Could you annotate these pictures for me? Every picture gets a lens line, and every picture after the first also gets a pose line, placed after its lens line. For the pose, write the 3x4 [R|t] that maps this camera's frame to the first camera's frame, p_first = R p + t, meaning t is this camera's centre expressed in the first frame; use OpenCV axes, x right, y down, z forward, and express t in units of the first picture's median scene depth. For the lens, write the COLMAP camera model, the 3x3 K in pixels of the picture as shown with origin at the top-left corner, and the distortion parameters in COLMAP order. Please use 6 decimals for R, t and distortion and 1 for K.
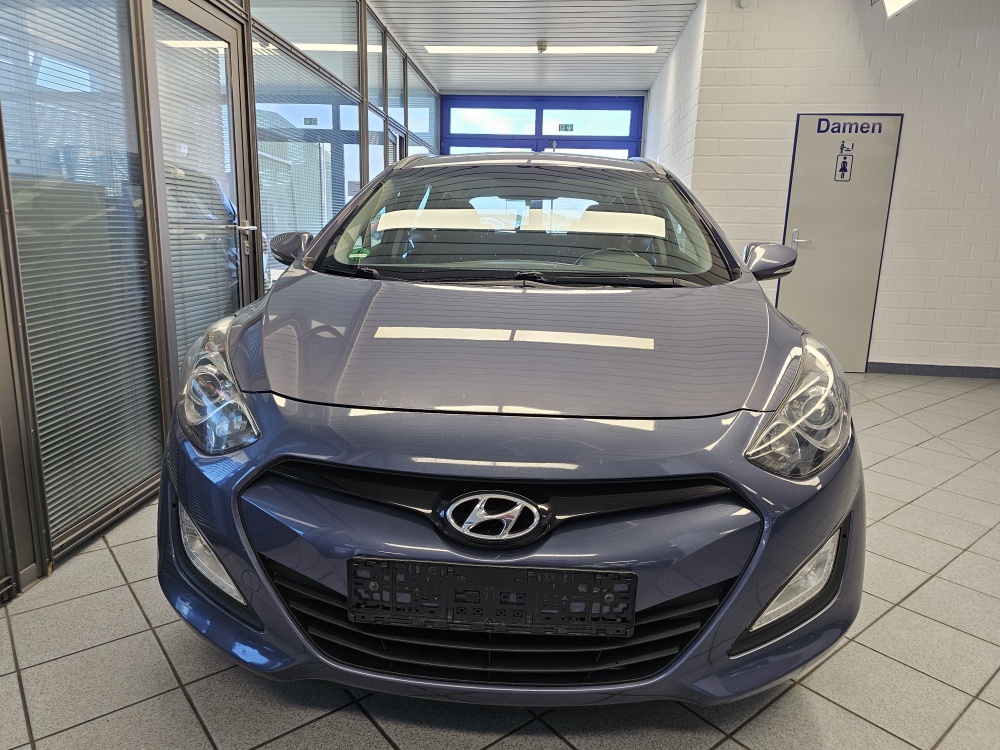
lens RADIAL K [[669.2, 0, 500.0], [0, 669.2, 375.0], [0, 0, 1]] dist [0.052053, -0.058774]
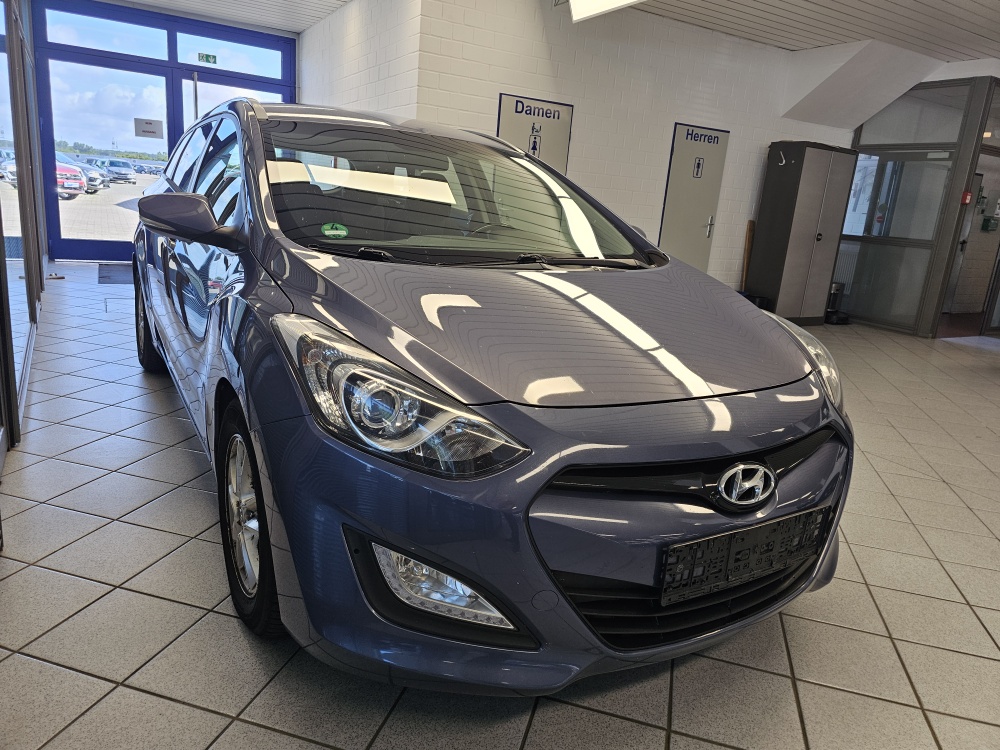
lens RADIAL K [[669.2, 0, 500.0], [0, 669.2, 375.0], [0, 0, 1]] dist [0.052053, -0.058774]
pose [[0.818863, -0.103548, 0.564572, -0.238415], [0.060788, 0.993706, 0.094086, -0.027843], [-0.570761, -0.042725, 0.820004, 0.066411]]
